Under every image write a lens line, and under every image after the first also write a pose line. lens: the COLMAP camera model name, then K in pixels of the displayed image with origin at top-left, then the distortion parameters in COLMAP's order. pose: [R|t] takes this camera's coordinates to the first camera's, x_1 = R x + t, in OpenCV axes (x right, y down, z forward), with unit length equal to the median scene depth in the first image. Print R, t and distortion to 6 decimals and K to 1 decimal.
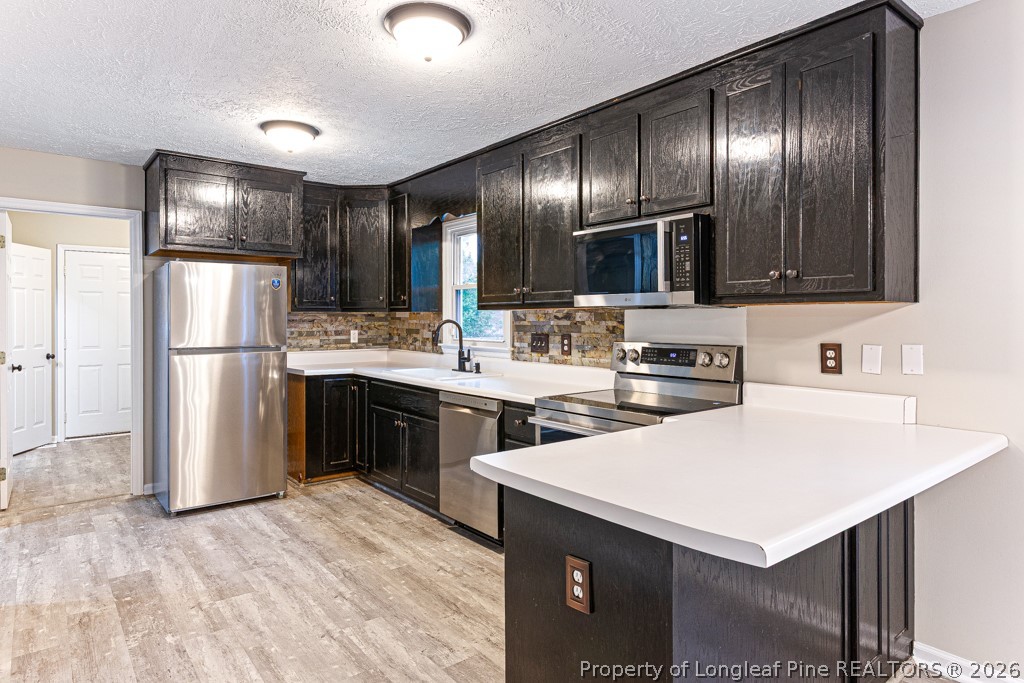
lens RADIAL K [[604.7, 0, 514.2], [0, 604.7, 320.3], [0, 0, 1]] dist [-0.000299, 0.000150]
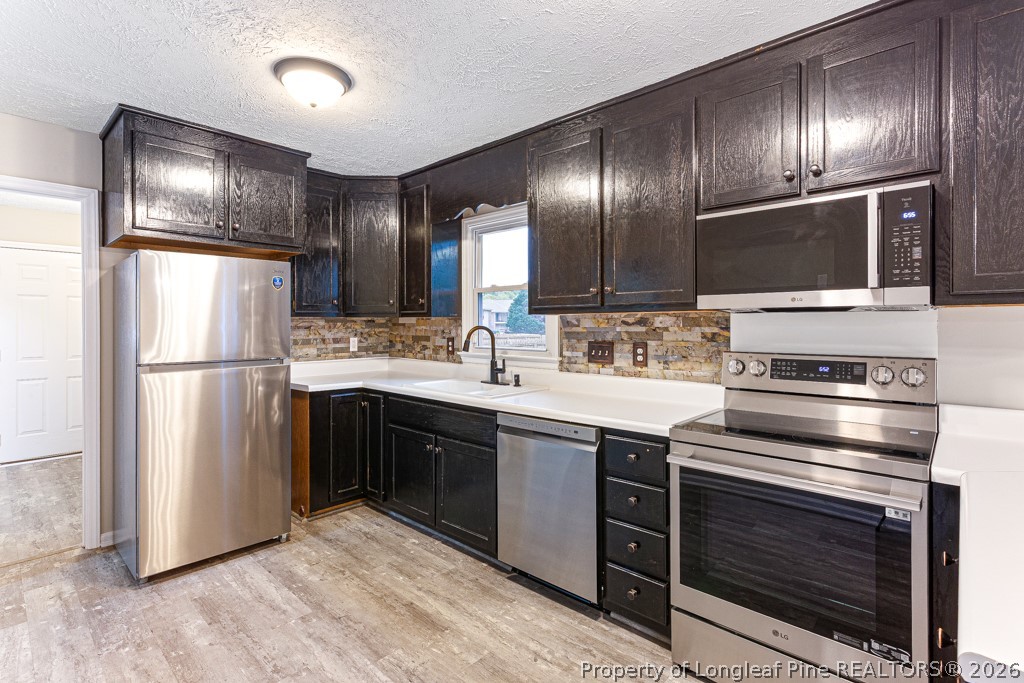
lens RADIAL K [[496.9, 0, 505.8], [0, 496.9, 323.5], [0, 0, 1]] dist [-0.000499, 0.000207]
pose [[0.990367, -0.002227, 0.138451, -0.199011], [0.002801, 0.999988, -0.003950, -0.001618], [-0.138441, 0.004300, 0.990361, 0.316692]]
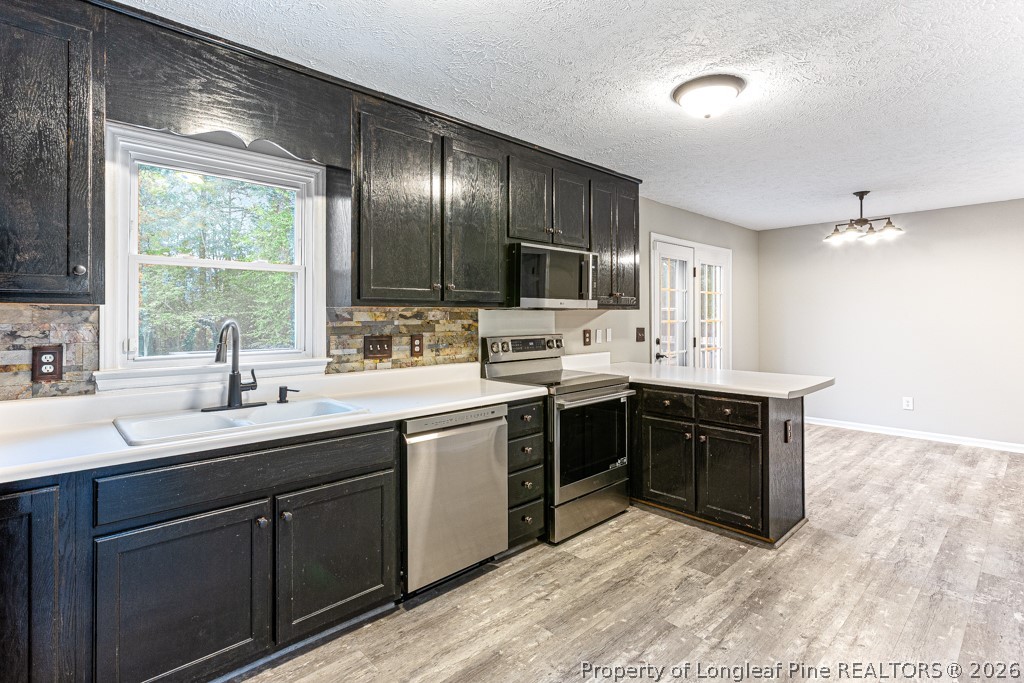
lens RADIAL K [[493.1, 0, 523.8], [0, 493.1, 314.3], [0, 0, 1]] dist [0.001282, 0.000392]
pose [[-0.092312, 0.006668, 0.995708, -0.685731], [0.006613, 0.999960, -0.006084, -0.002487], [-0.995708, 0.006023, -0.092353, 0.887987]]
